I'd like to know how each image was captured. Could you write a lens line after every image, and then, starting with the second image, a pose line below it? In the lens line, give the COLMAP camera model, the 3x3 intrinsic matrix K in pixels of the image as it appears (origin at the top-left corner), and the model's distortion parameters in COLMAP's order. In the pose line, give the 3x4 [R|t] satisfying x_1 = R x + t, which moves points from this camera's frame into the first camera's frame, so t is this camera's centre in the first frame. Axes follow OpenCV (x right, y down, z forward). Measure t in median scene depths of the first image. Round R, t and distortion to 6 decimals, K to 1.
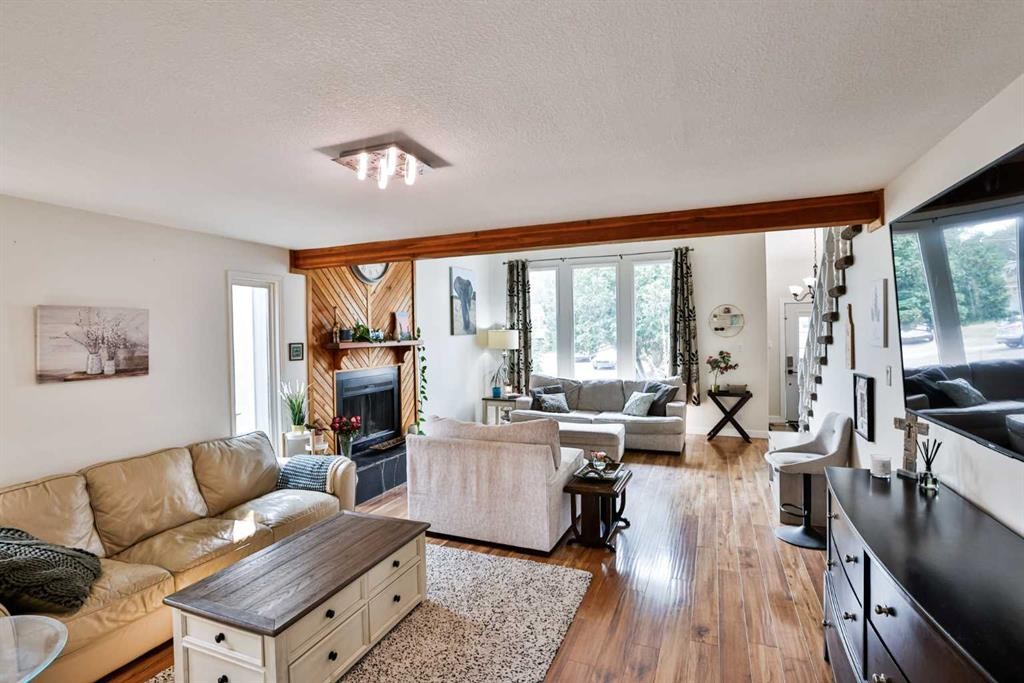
lens RADIAL K [[483.3, 0, 509.0], [0, 483.3, 340.6], [0, 0, 1]] dist [-0.013892, 0.001741]
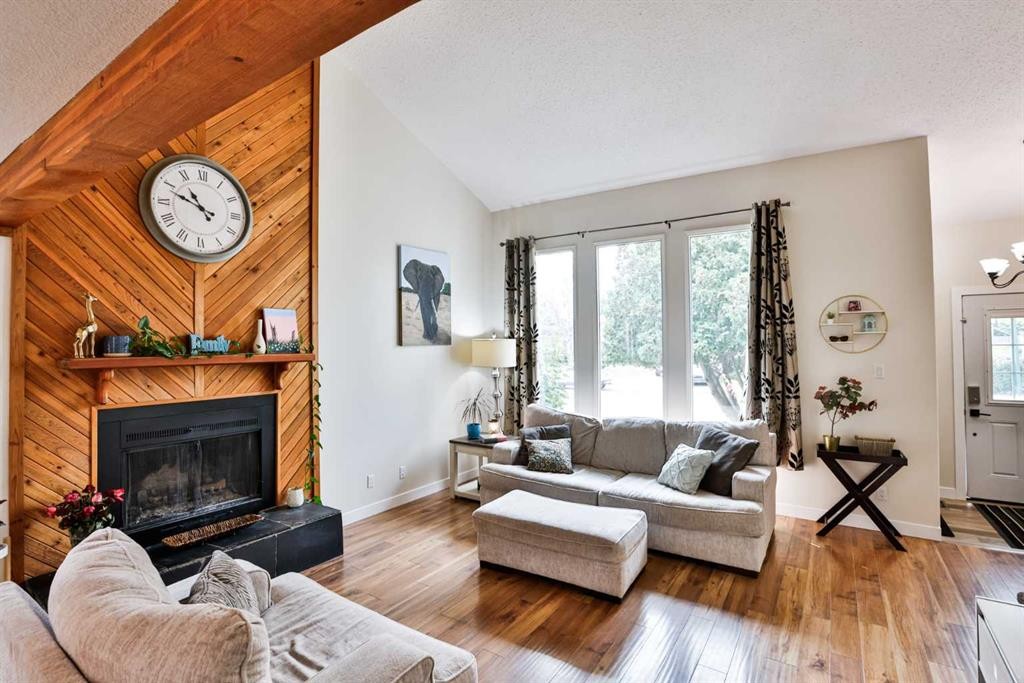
lens RADIAL K [[483.3, 0, 515.8], [0, 483.3, 337.6], [0, 0, 1]] dist [-0.013892, 0.001741]
pose [[0.982884, 0.003882, -0.184183, 0.161700], [-0.008987, 0.999598, -0.026892, -0.005920], [0.184004, 0.028087, 0.982524, 0.362961]]
